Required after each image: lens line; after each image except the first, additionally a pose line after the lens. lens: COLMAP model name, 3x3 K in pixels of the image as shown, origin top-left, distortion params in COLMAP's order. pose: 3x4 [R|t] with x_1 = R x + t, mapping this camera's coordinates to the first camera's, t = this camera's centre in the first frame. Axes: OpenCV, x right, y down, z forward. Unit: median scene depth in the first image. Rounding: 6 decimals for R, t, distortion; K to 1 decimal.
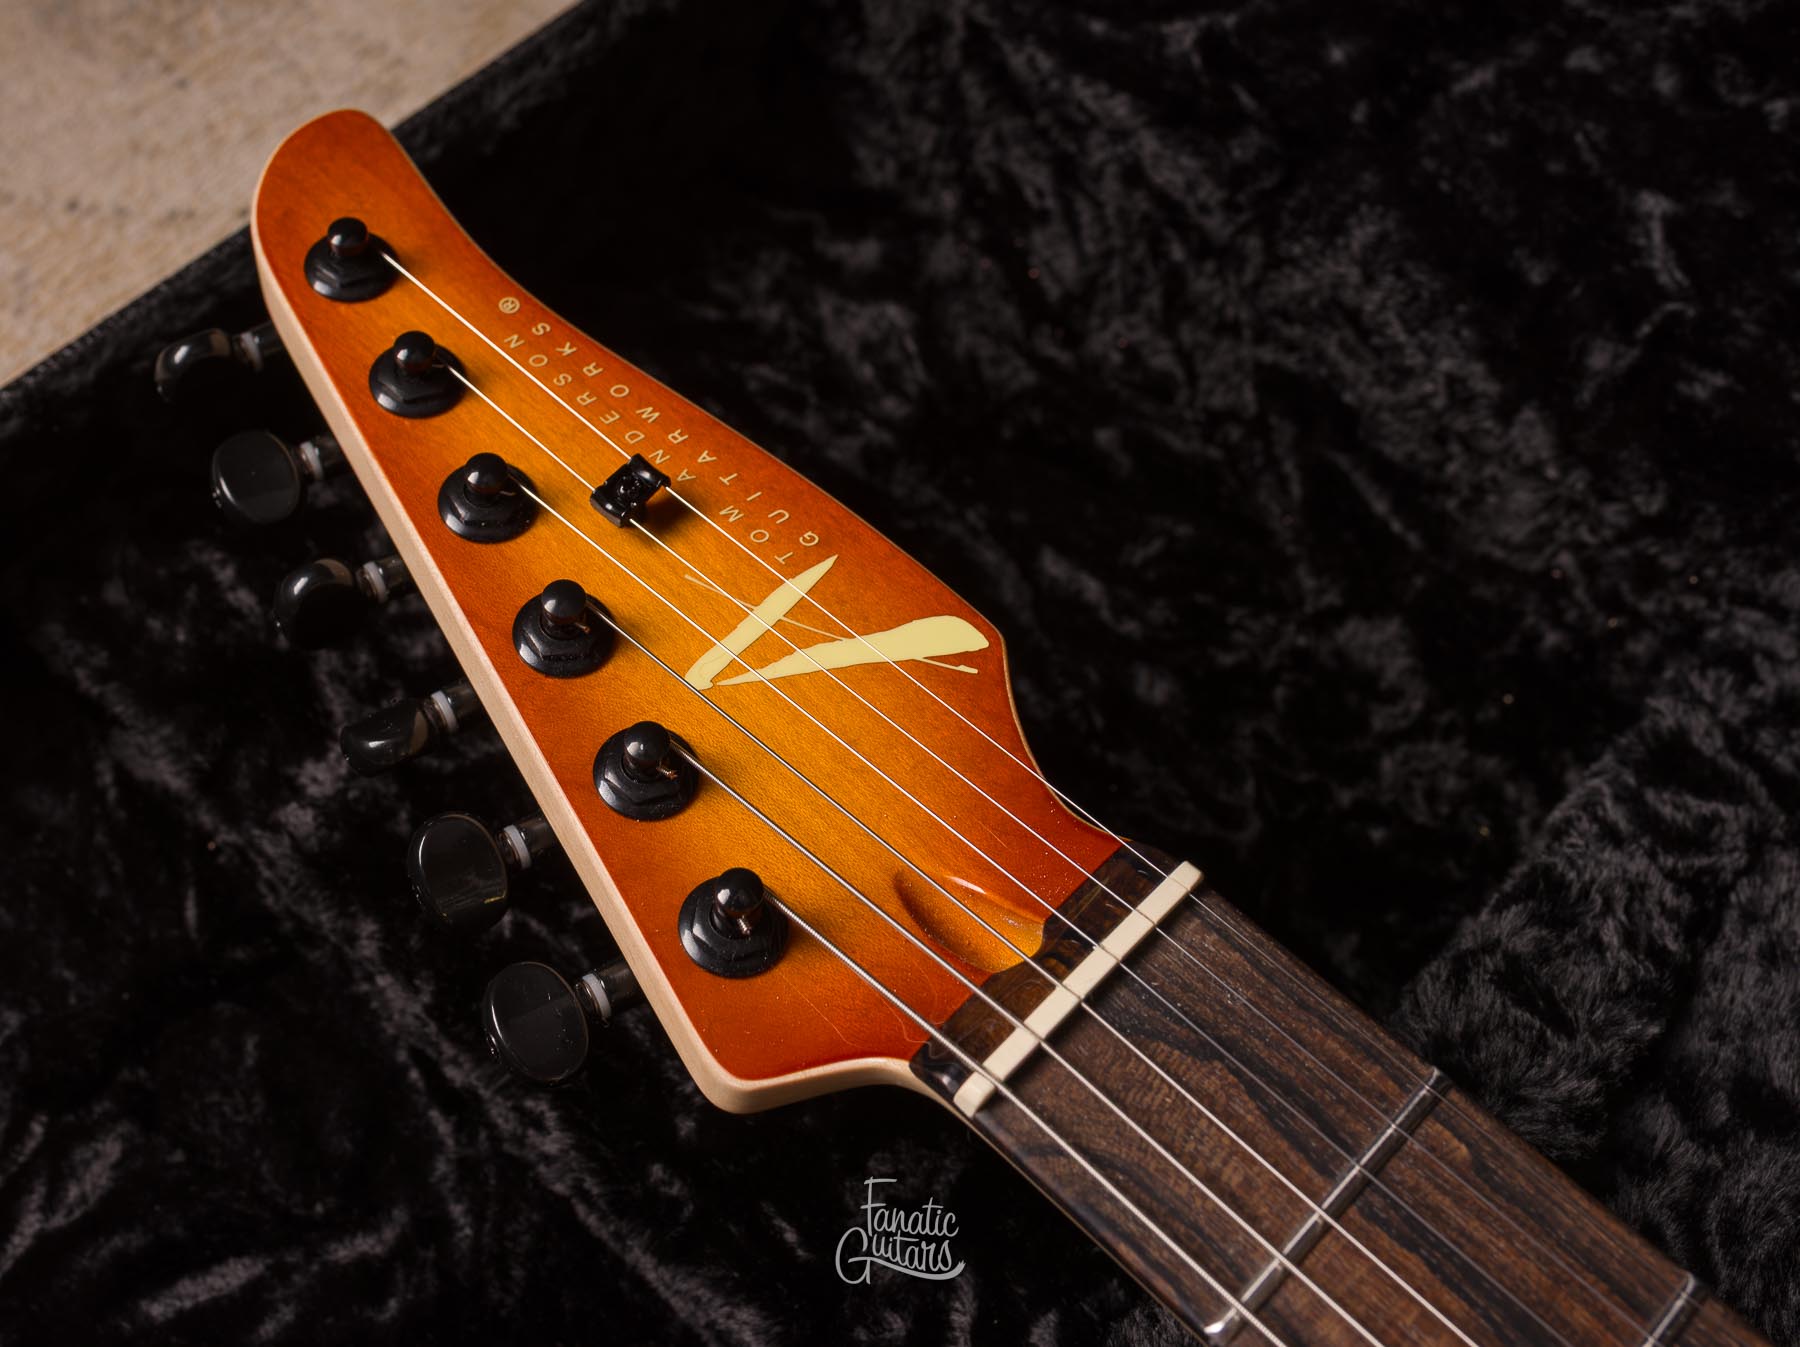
lens RADIAL K [[2199.8, 0, 698.2], [0, 2199.8, 638.0], [0, 0, 1]] dist [0.002885, -0.016576]
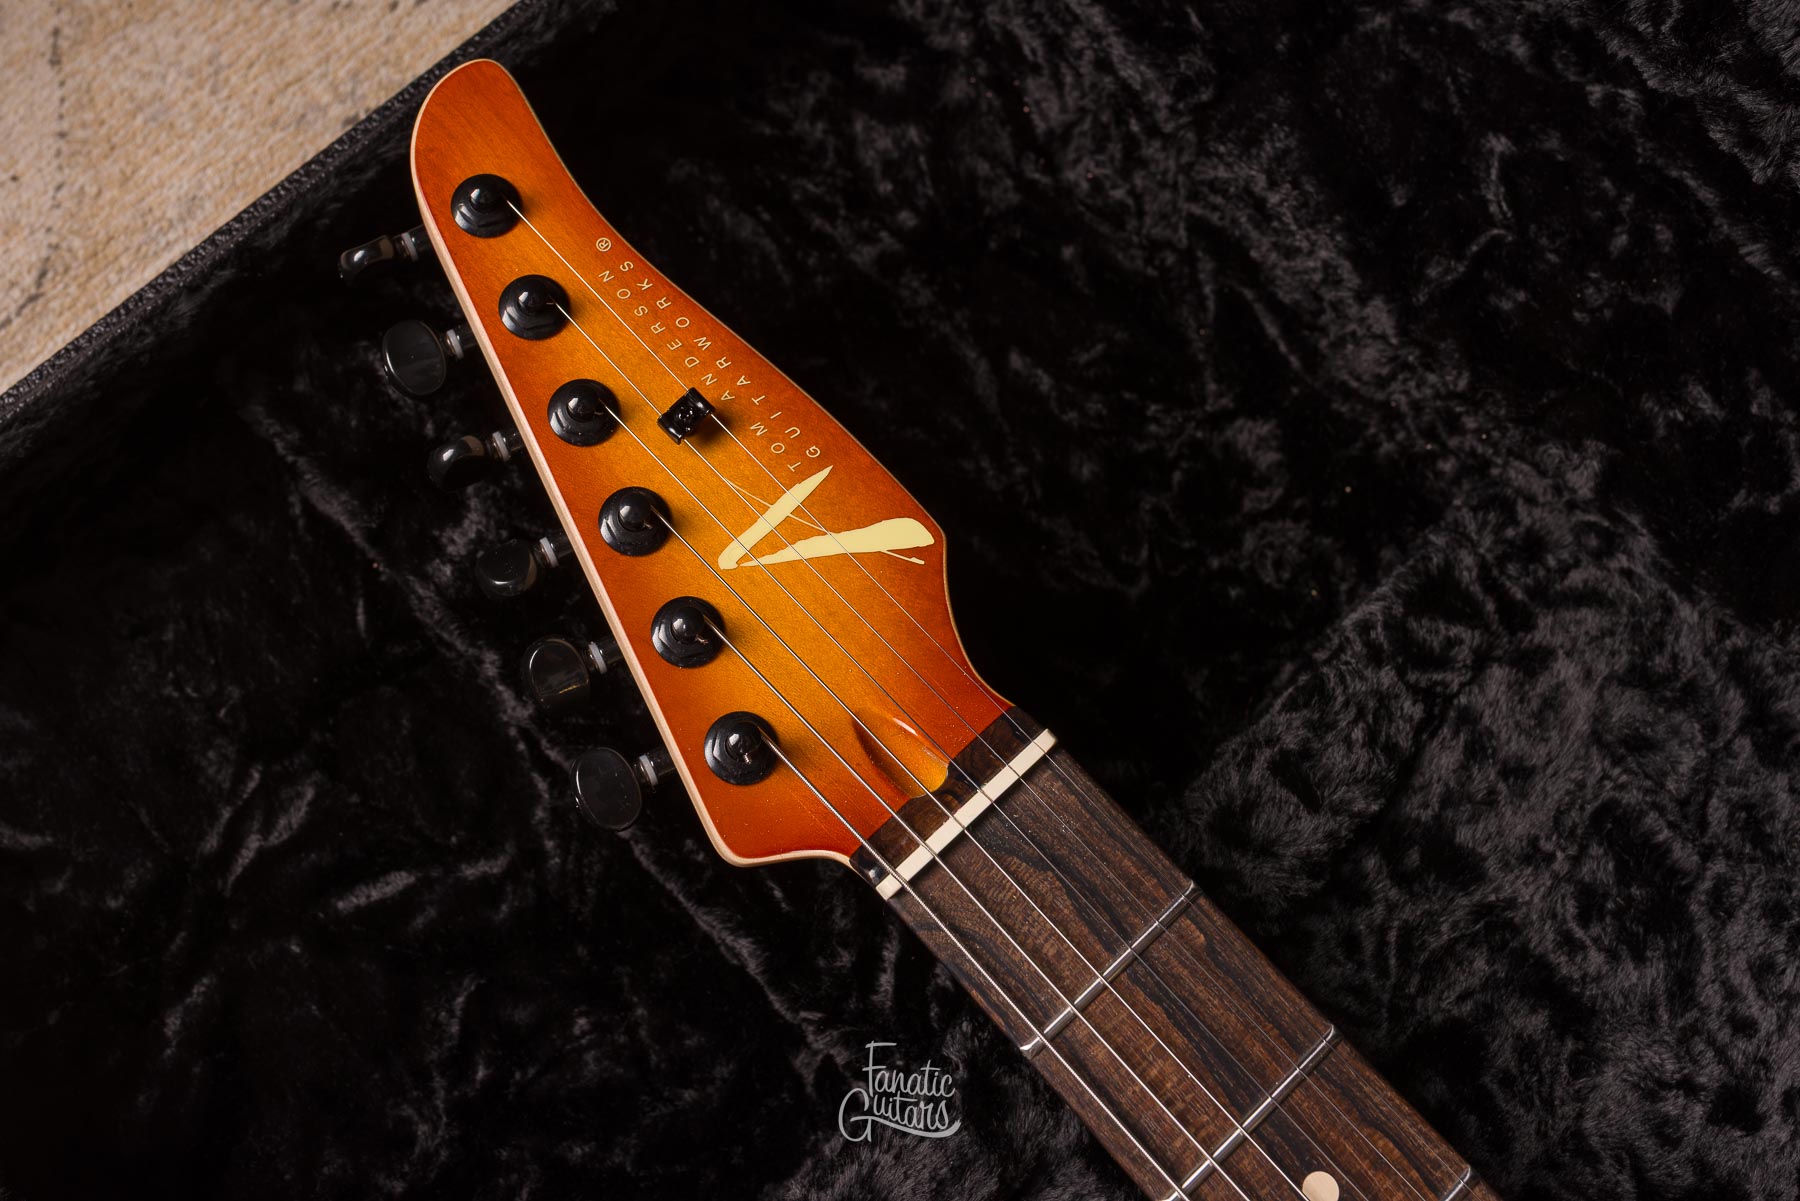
lens RADIAL K [[2018.0, 0, 768.6], [0, 2018.0, 516.2], [0, 0, 1]] dist [-0.006754, 0.025653]
pose [[0.998752, 0.049784, 0.003929, 0.016550], [-0.049171, 0.966599, 0.251534, -0.279883], [0.008725, -0.251414, 0.967840, -0.212745]]
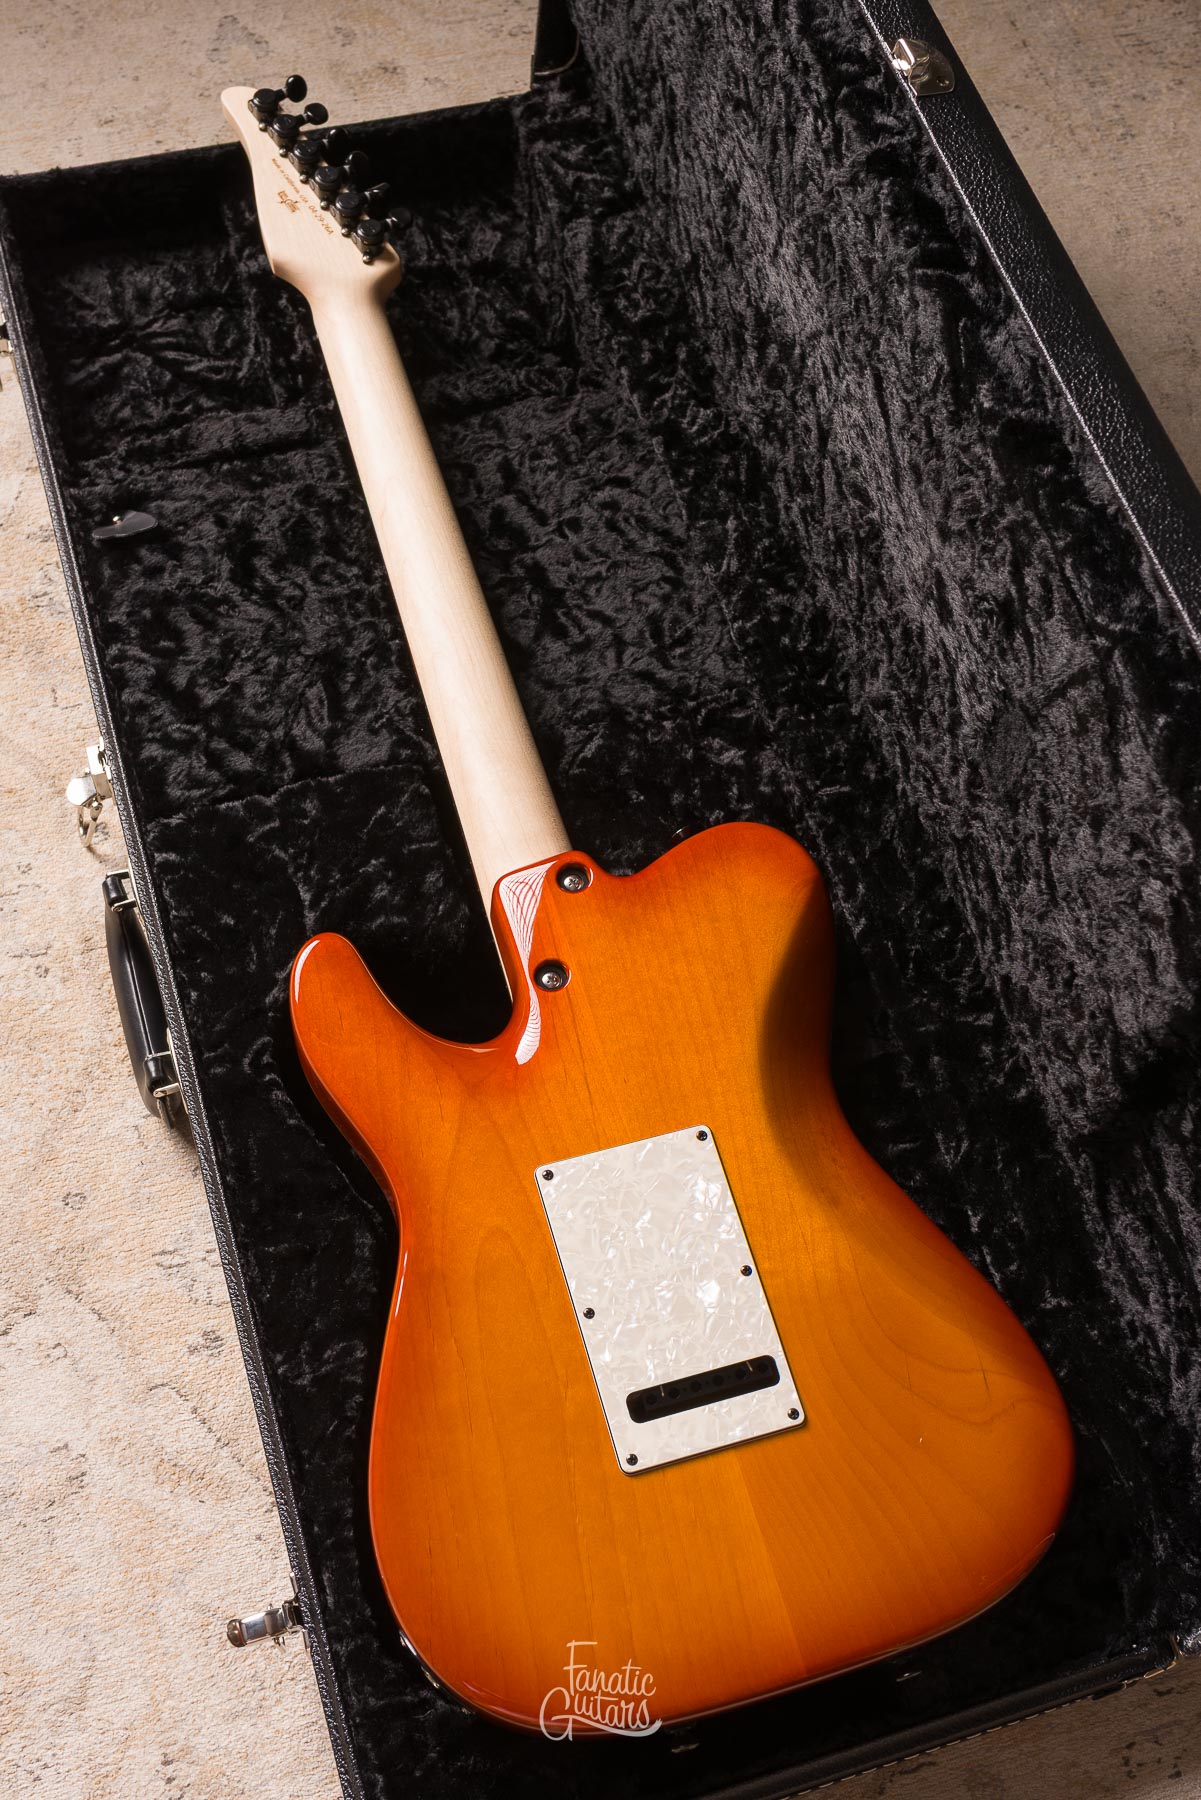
lens RADIAL K [[2018.0, 0, 597.6], [0, 2018.0, 918.0], [0, 0, 1]] dist [-0.006754, 0.025653]
pose [[0.877363, 0.432794, -0.207181, 1.634137], [-0.424253, 0.901412, 0.086407, 0.568264], [0.224152, 0.012087, 0.974479, -2.404440]]
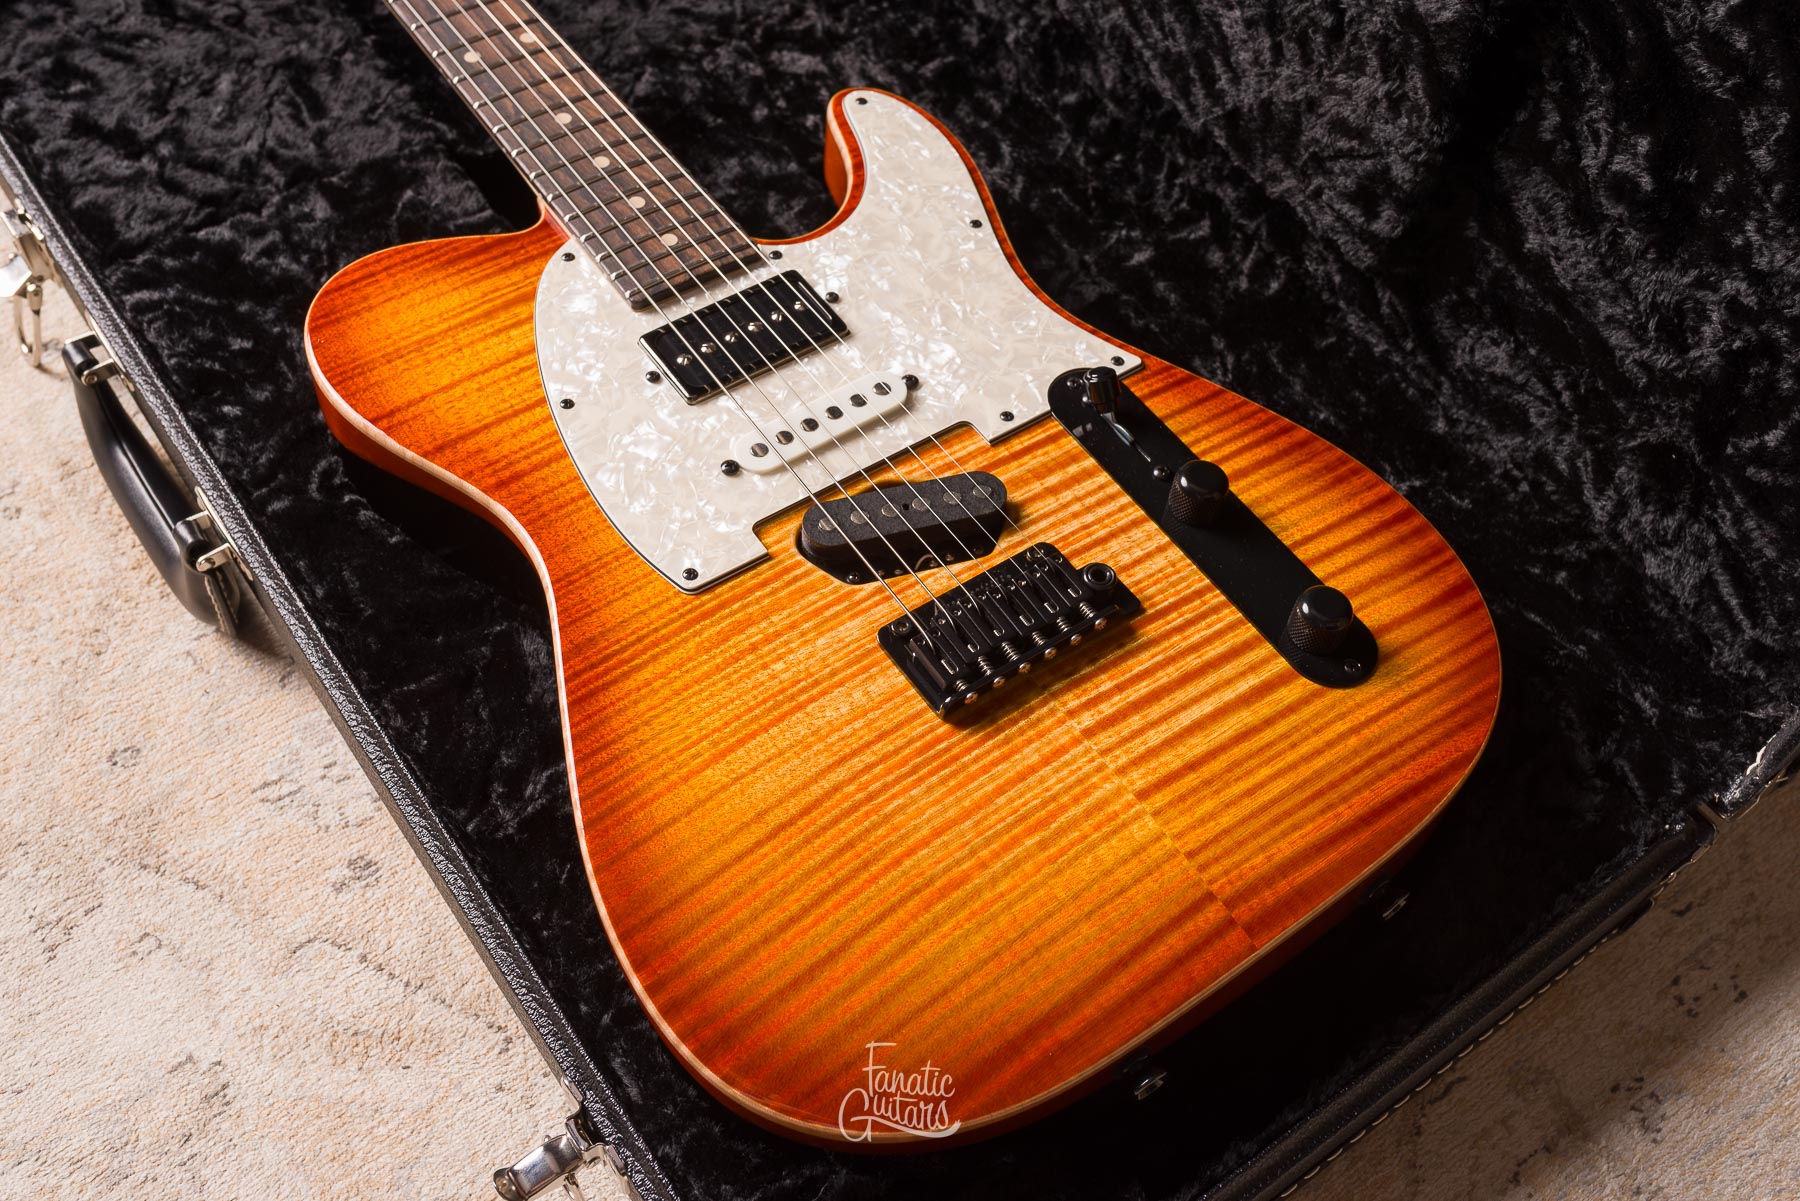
lens RADIAL K [[1748.5, 0, 903.4], [0, 1748.5, 597.6], [0, 0, 1]] dist [-0.001642, 0.001707]
pose [[0.984987, 0.157205, -0.071330, 1.454952], [-0.161995, 0.984499, -0.067231, 1.339890], [0.059655, 0.077776, 0.995184, -1.517618]]
